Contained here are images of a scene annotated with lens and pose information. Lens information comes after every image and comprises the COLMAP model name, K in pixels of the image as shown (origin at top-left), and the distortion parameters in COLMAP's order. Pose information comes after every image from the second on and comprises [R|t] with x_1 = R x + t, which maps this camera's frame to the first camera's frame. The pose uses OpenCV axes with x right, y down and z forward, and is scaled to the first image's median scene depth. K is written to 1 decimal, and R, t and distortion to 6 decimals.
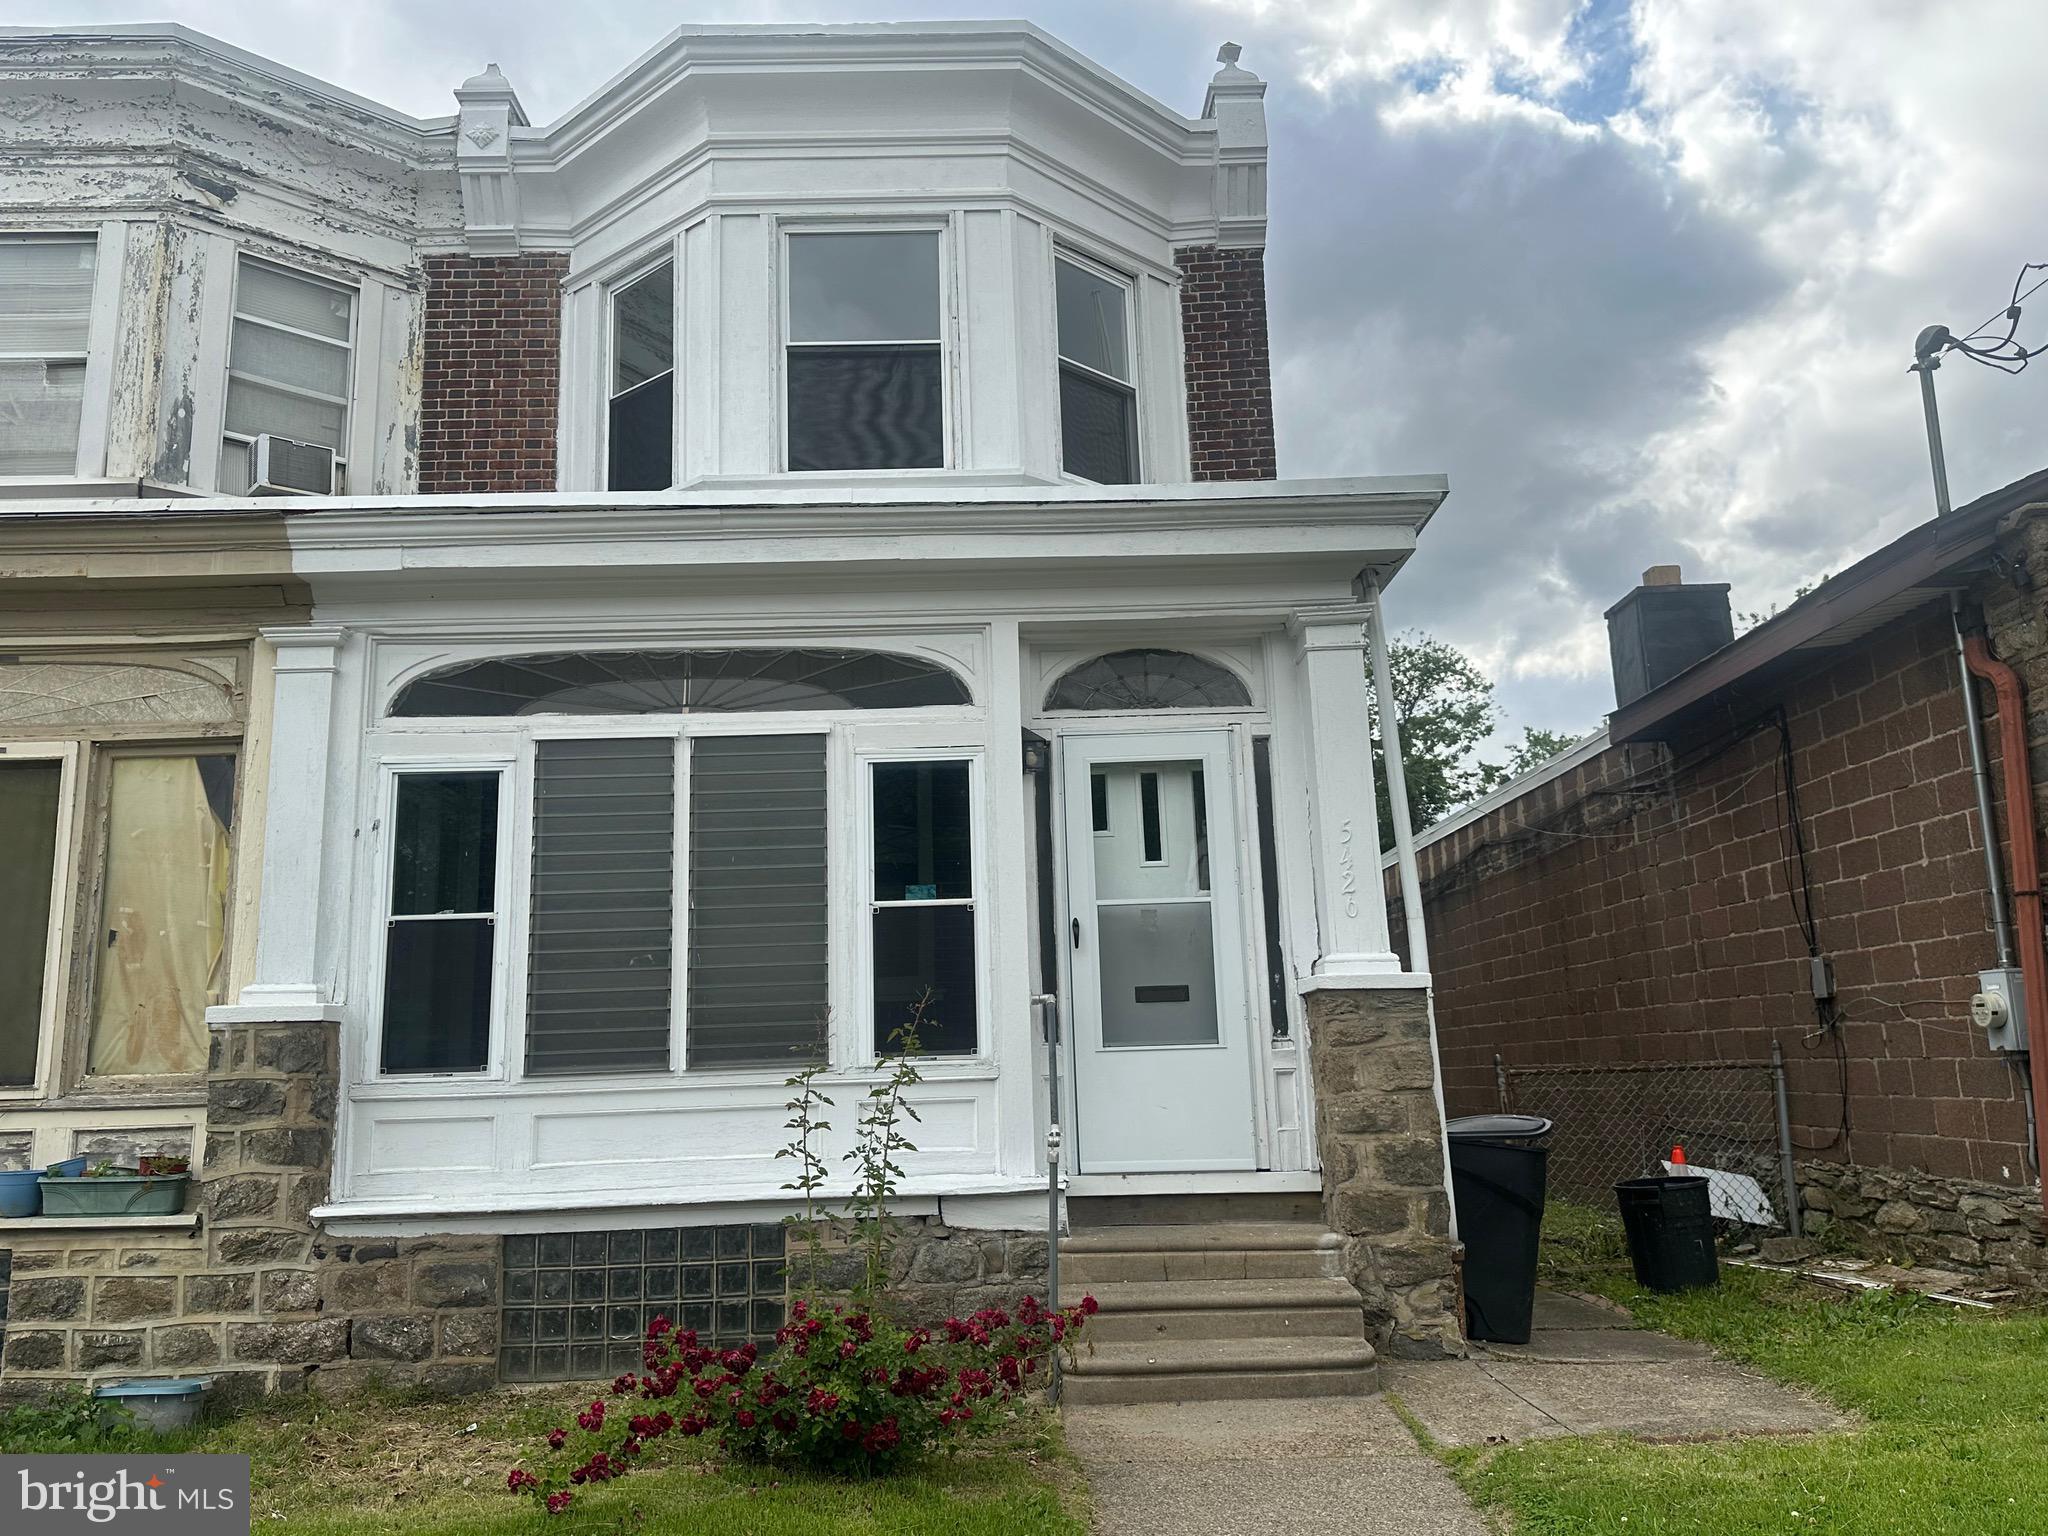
lens RADIAL K [[1536.8, 0, 1024.0], [0, 1536.8, 768.0], [0, 0, 1]] dist [0.163002, -0.246121]
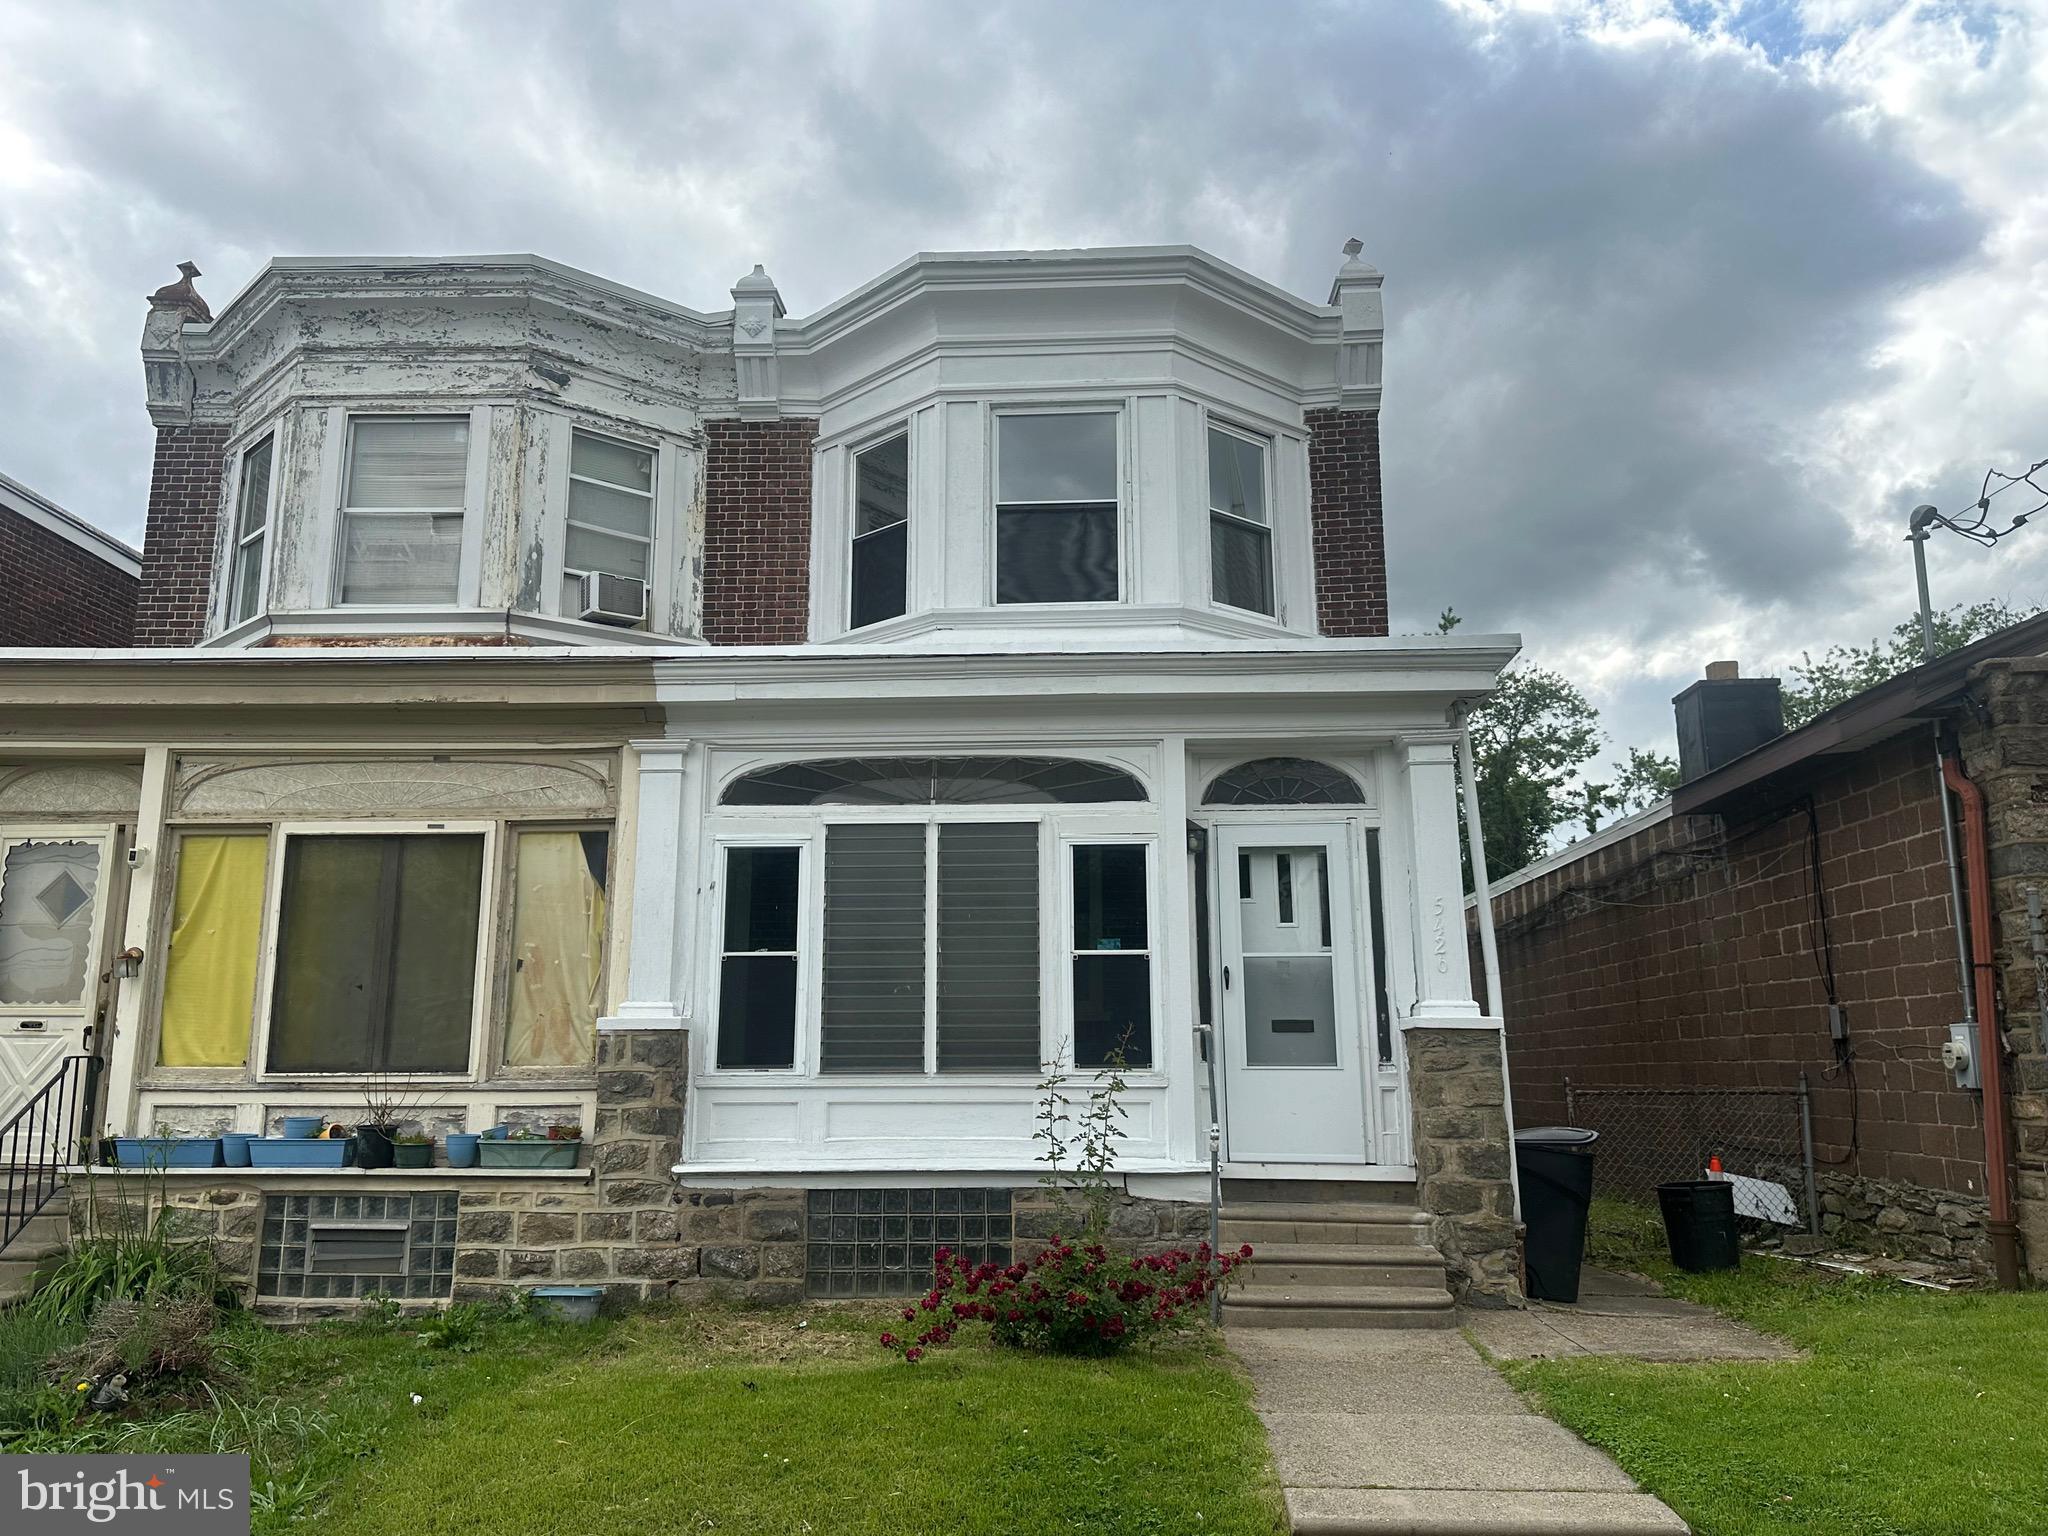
lens RADIAL K [[1536.8, 0, 1024.0], [0, 1536.8, 768.0], [0, 0, 1]] dist [0.163002, -0.246121]
pose [[0.997793, 0.013932, -0.064923, -0.053743], [-0.013848, 0.999903, 0.001740, -0.069103], [0.064941, -0.000837, 0.997889, -0.311700]]
